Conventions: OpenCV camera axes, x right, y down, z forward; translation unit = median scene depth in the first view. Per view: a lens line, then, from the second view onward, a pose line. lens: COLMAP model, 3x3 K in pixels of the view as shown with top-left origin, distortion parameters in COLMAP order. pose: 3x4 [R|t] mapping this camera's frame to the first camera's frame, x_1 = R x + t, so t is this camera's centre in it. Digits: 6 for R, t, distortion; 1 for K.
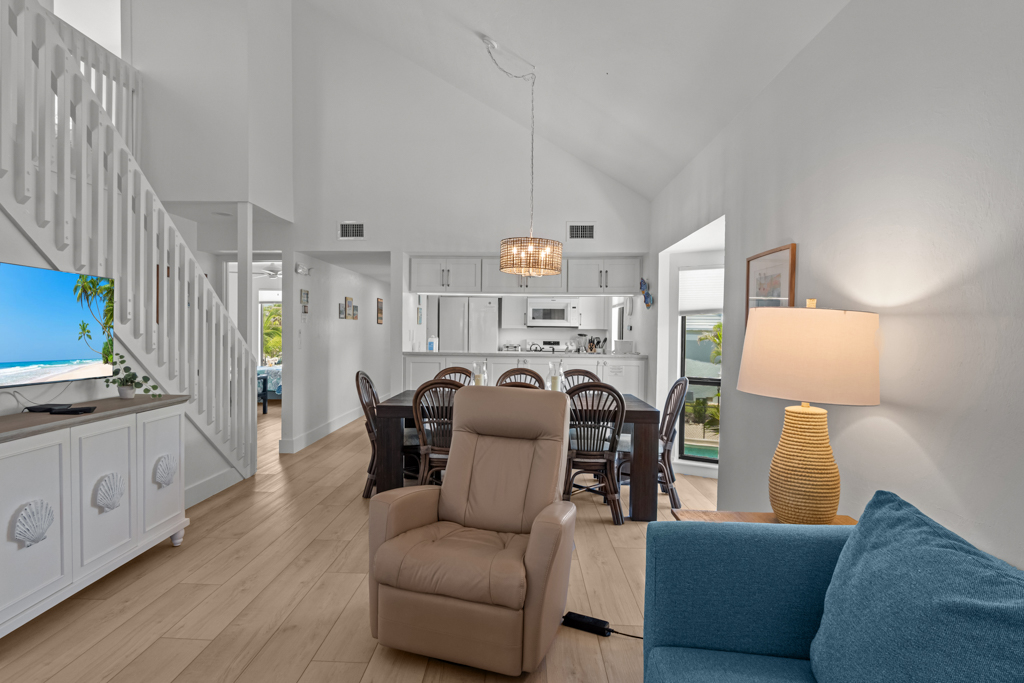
lens RADIAL K [[572.3, 0, 496.4], [0, 572.3, 344.8], [0, 0, 1]] dist [-0.001642, -0.001638]
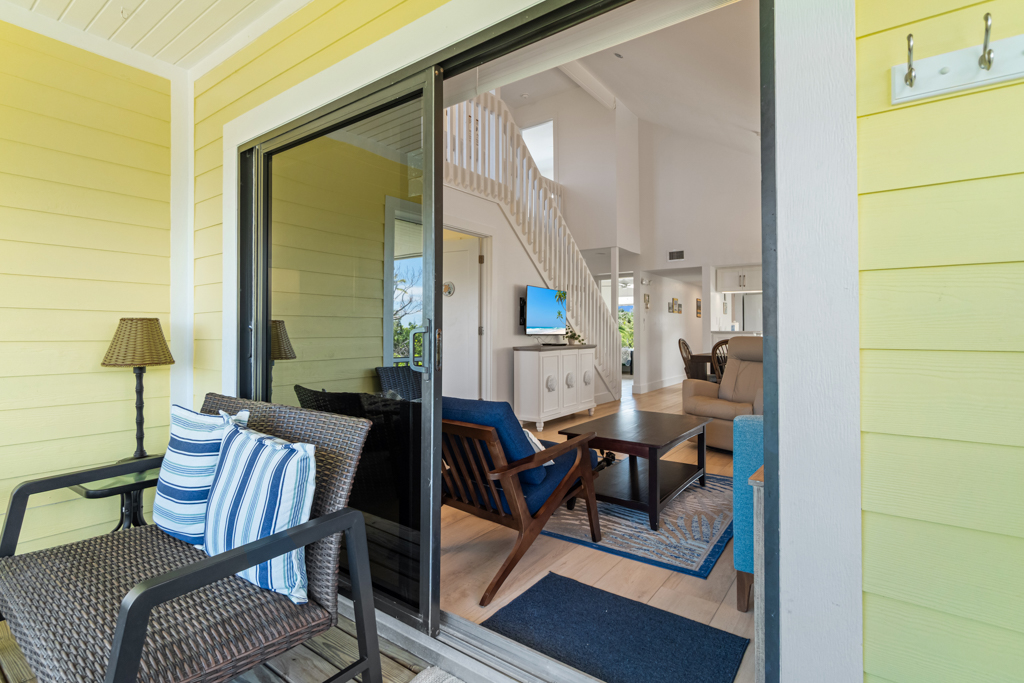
lens RADIAL K [[500.1, 0, 496.5], [0, 500.1, 320.2], [0, 0, 1]] dist [0.000396, -0.000078]
pose [[0.825275, -0.021619, -0.564318, 0.159417], [-0.006668, 0.998824, -0.048016, 0.070101], [0.564692, 0.043389, 0.824160, -0.577676]]
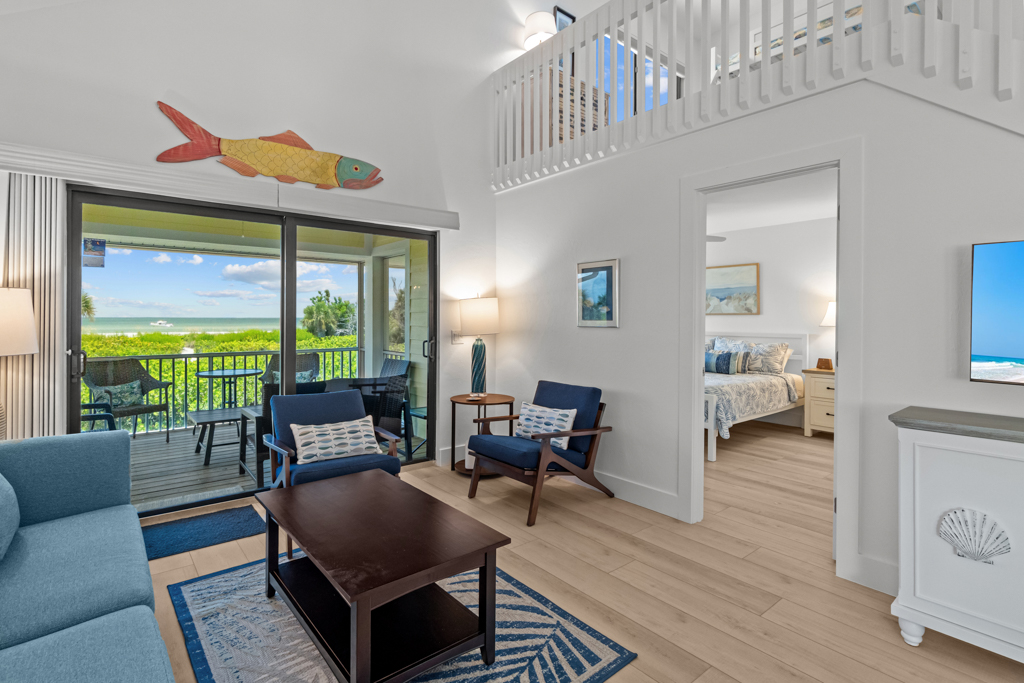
lens RADIAL K [[500.1, 0, 496.5], [0, 500.1, 320.2], [0, 0, 1]] dist [0.000396, -0.000078]
pose [[-0.751265, -0.010903, -0.659911, 0.138619], [-0.029255, 0.999431, 0.016792, -0.007161], [0.659352, 0.031921, -0.751156, 0.575095]]
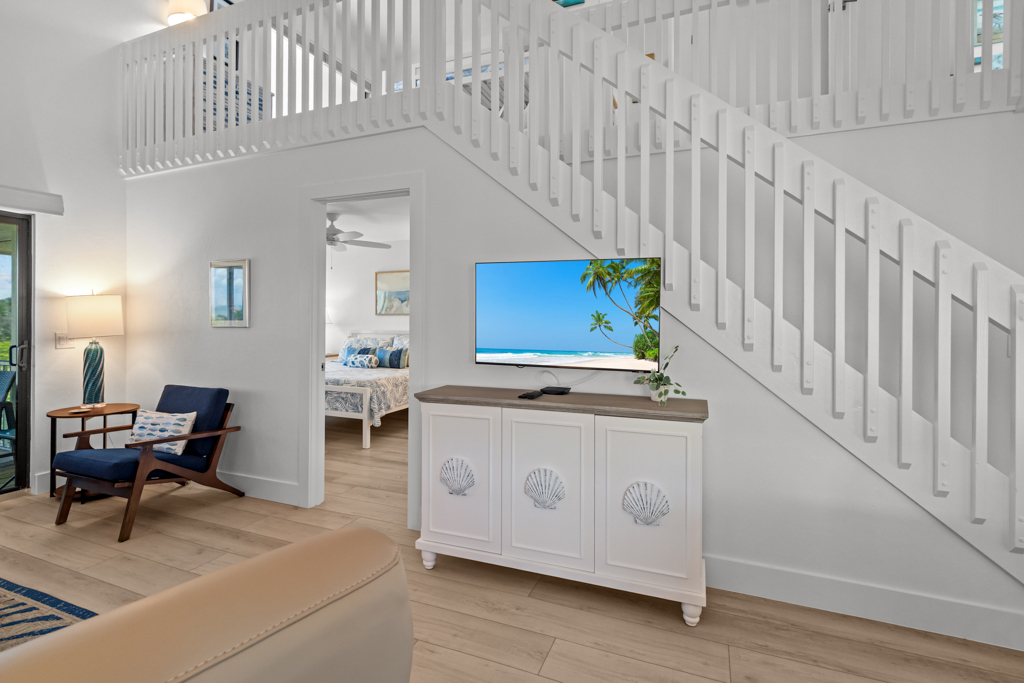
lens RADIAL K [[500.1, 0, 496.5], [0, 500.1, 320.2], [0, 0, 1]] dist [0.000396, -0.000078]
pose [[-0.350520, -0.009392, -0.936508, 0.080124], [-0.029905, 0.999552, 0.001169, -0.012205], [0.936078, 0.028416, -0.350643, 0.763921]]
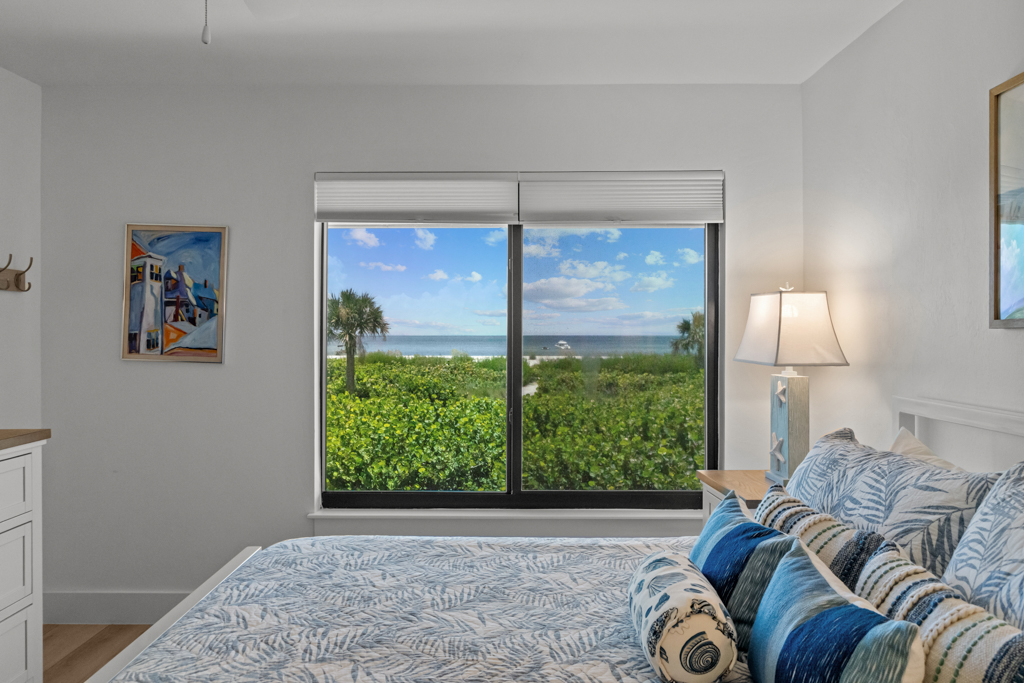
lens RADIAL K [[786.4, 0, 491.4], [0, 786.4, 335.6], [0, 0, 1]] dist [0.002676, 0.001603]
pose [[-0.999456, -0.011665, -0.030834, -1.045933], [-0.012454, 0.999596, 0.025552, -0.018456], [0.030523, 0.025922, -0.999198, 0.256779]]
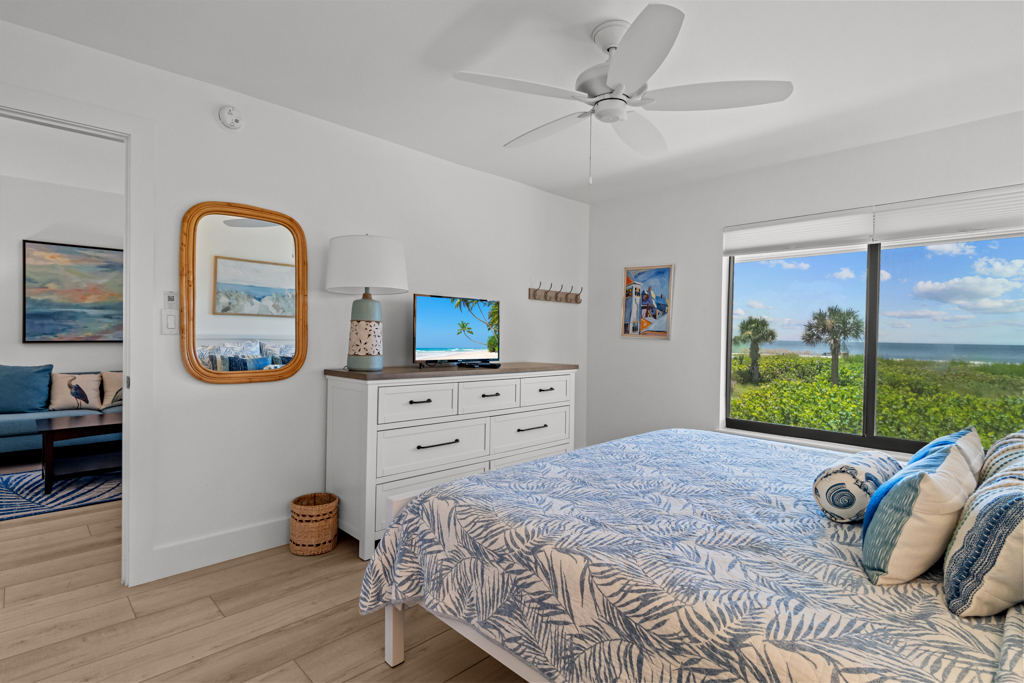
lens RADIAL K [[498.1, 0, 495.9], [0, 498.1, 338.7], [0, 0, 1]] dist [-0.000751, -0.000333]
pose [[-0.721844, -0.028191, 0.691481, -1.206061], [-0.008201, 0.999448, 0.032185, 0.005453], [-0.692007, 0.017562, -0.721677, 0.339513]]
